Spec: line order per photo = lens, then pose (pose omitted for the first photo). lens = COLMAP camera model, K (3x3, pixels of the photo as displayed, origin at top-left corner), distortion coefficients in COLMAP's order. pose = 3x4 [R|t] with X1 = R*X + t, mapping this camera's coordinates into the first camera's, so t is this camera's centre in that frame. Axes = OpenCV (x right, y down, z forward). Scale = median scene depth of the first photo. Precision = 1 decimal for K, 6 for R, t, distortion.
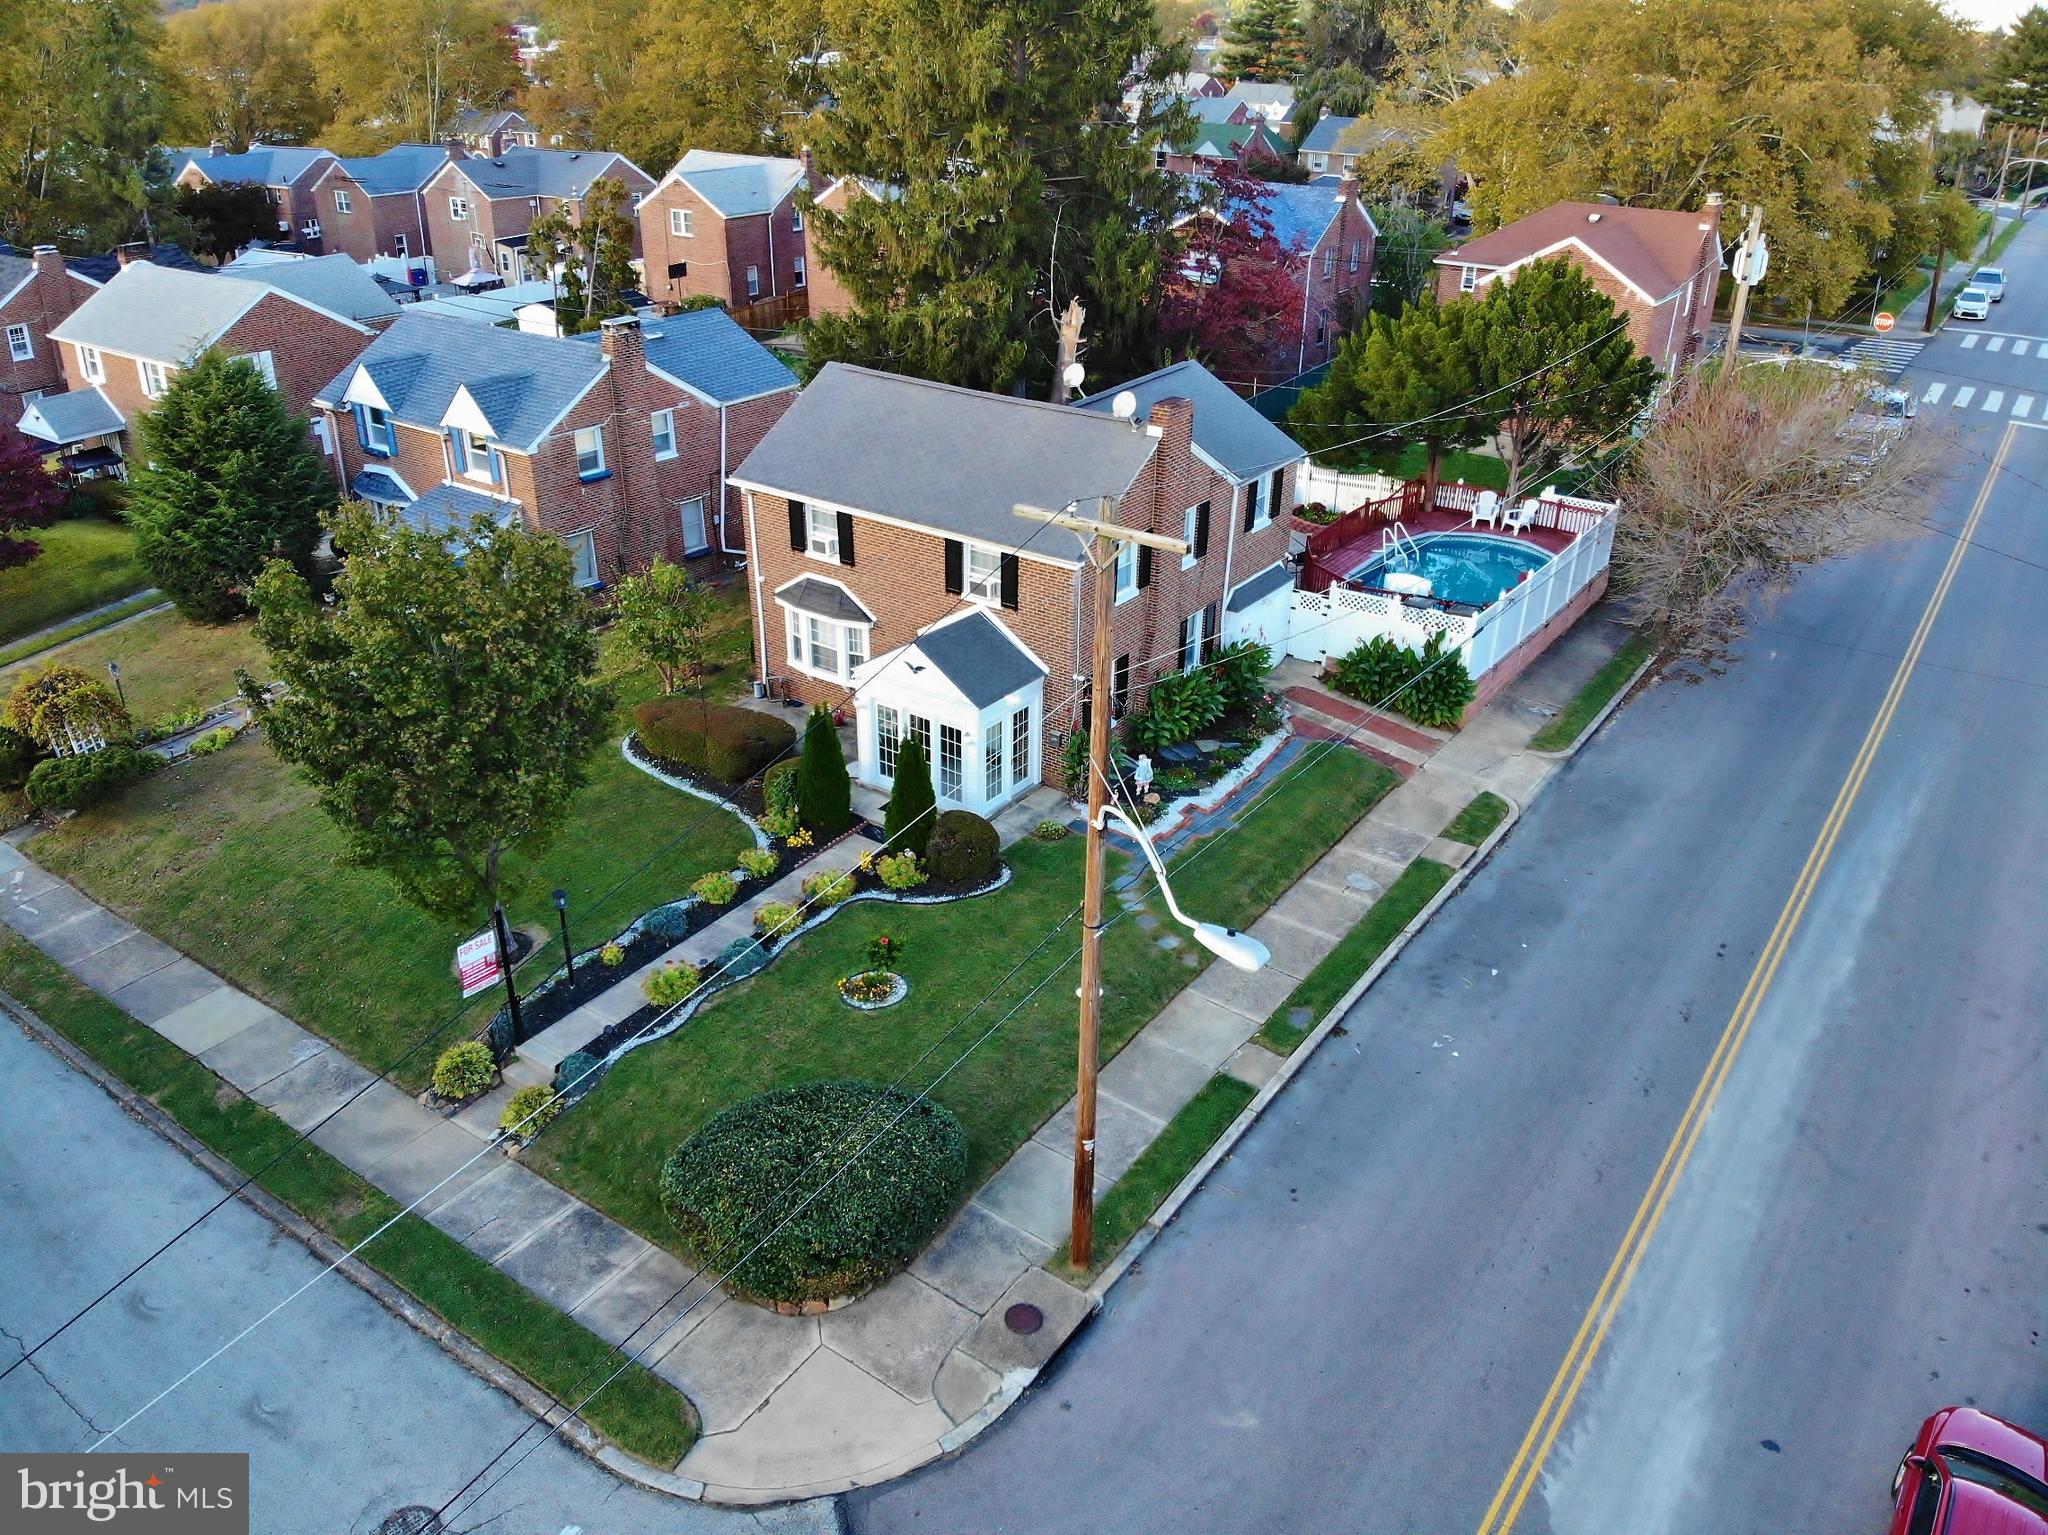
lens RADIAL K [[1493.7, 0, 1024.0], [0, 1493.7, 767.5], [0, 0, 1]] dist [0.086113, -0.234829]
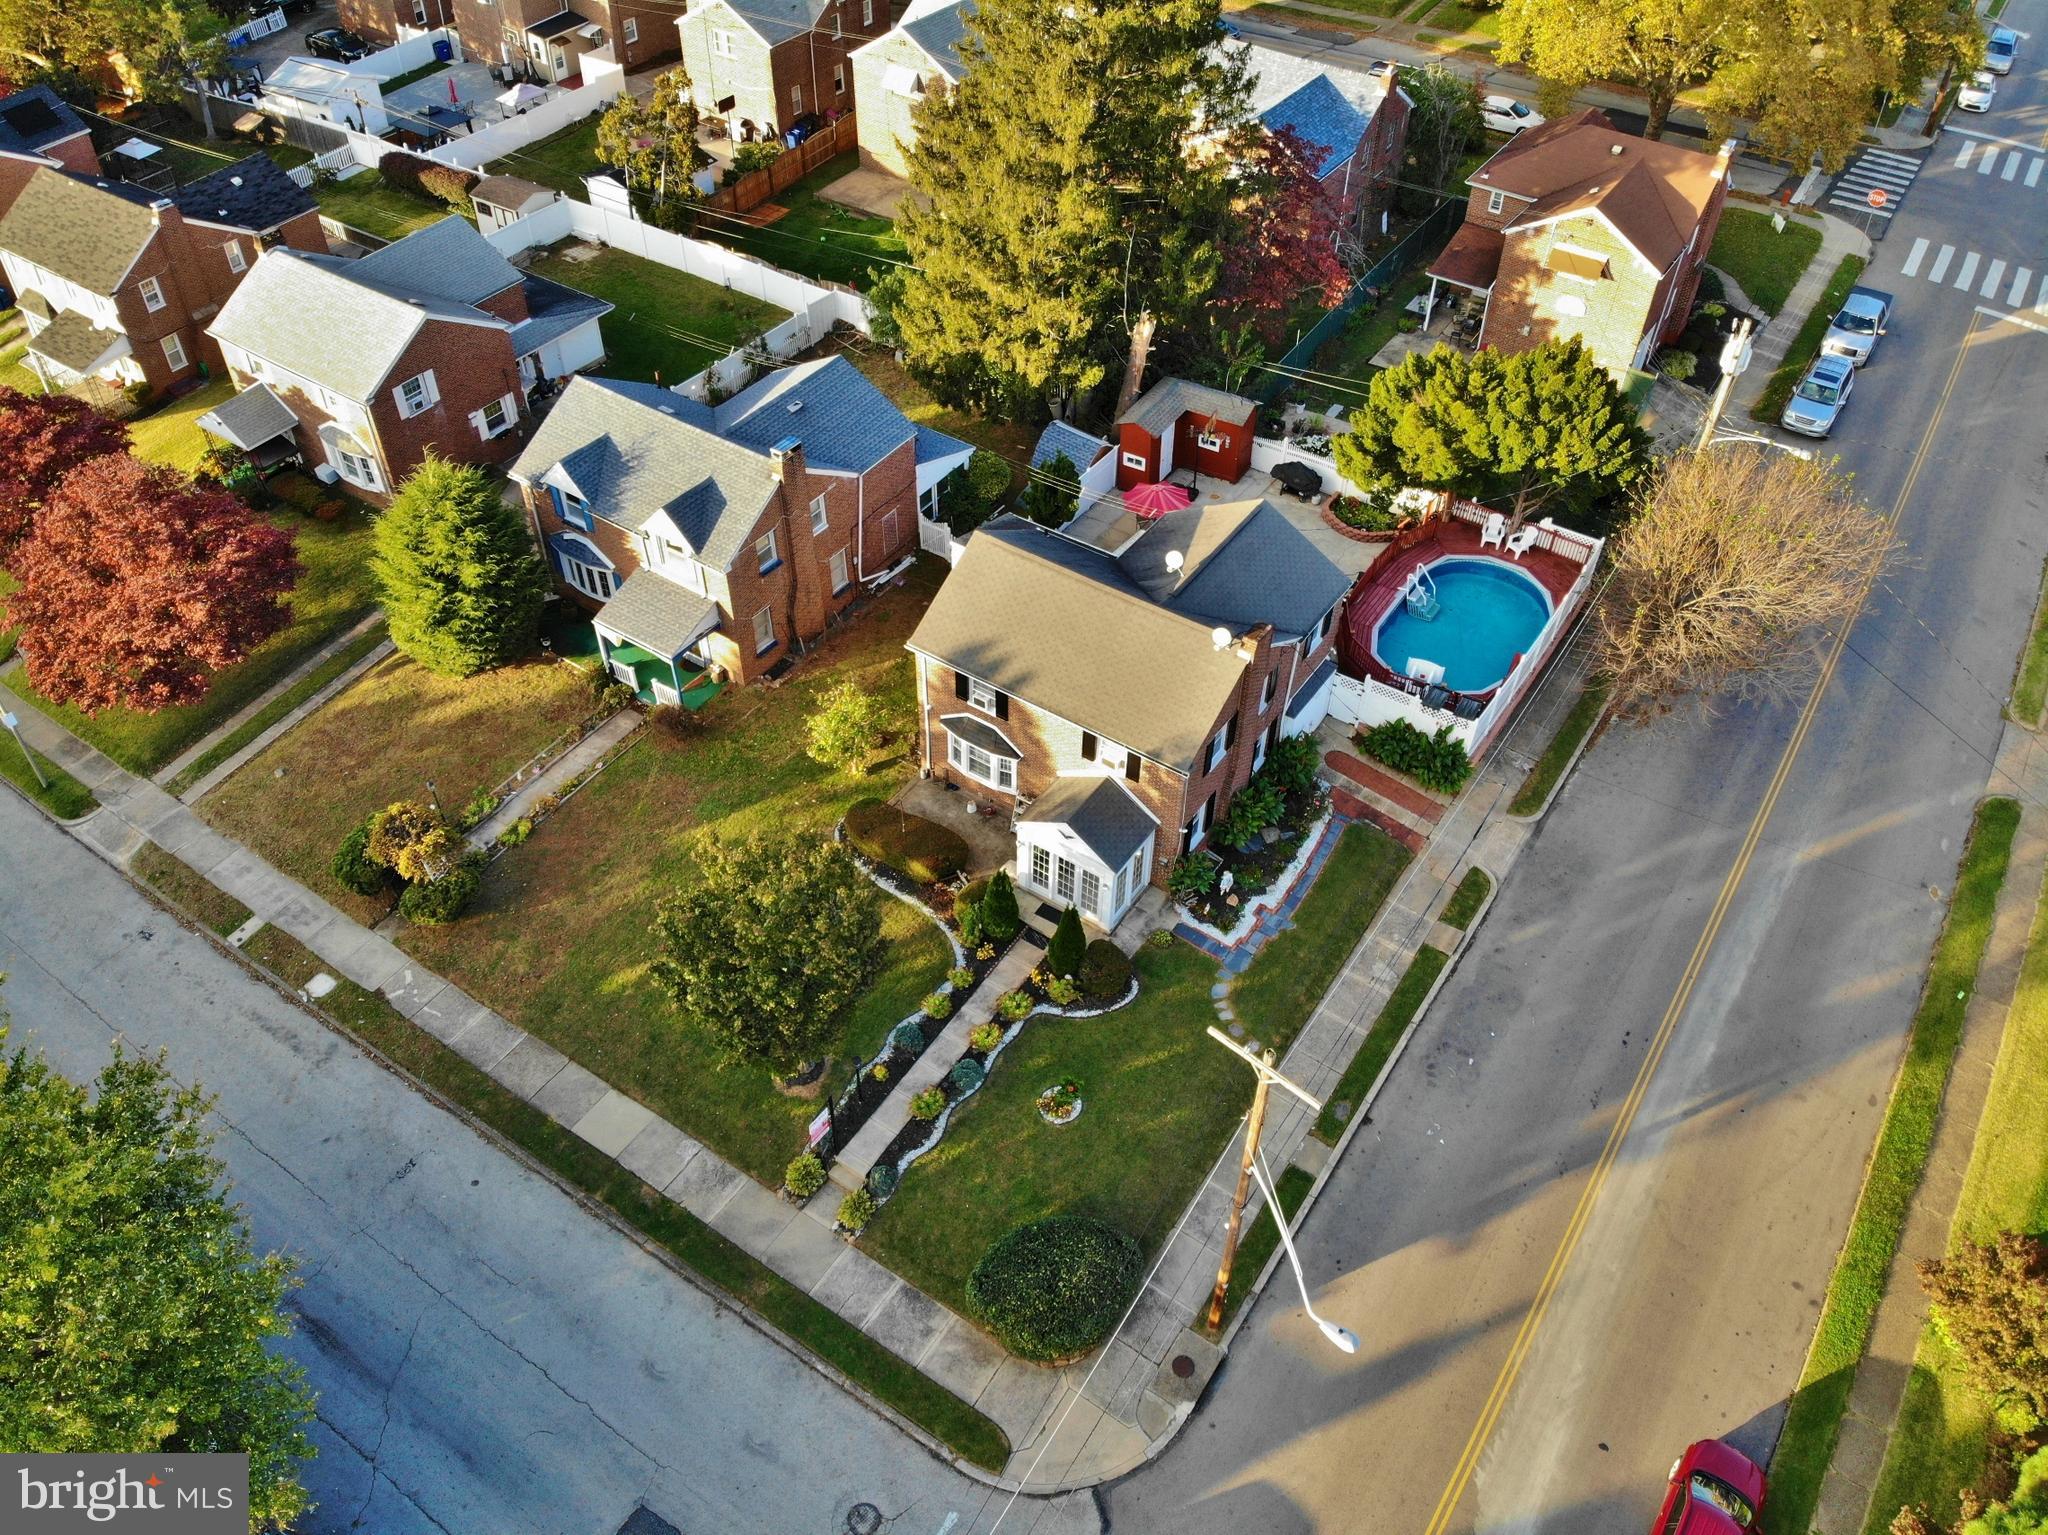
lens RADIAL K [[1493.7, 0, 1024.0], [0, 1493.7, 767.5], [0, 0, 1]] dist [0.086113, -0.234829]
pose [[0.999744, -0.018138, 0.013554, -0.132631], [0.013094, 0.951469, 0.307465, -0.561891], [-0.018473, -0.307209, 0.951463, -0.292242]]
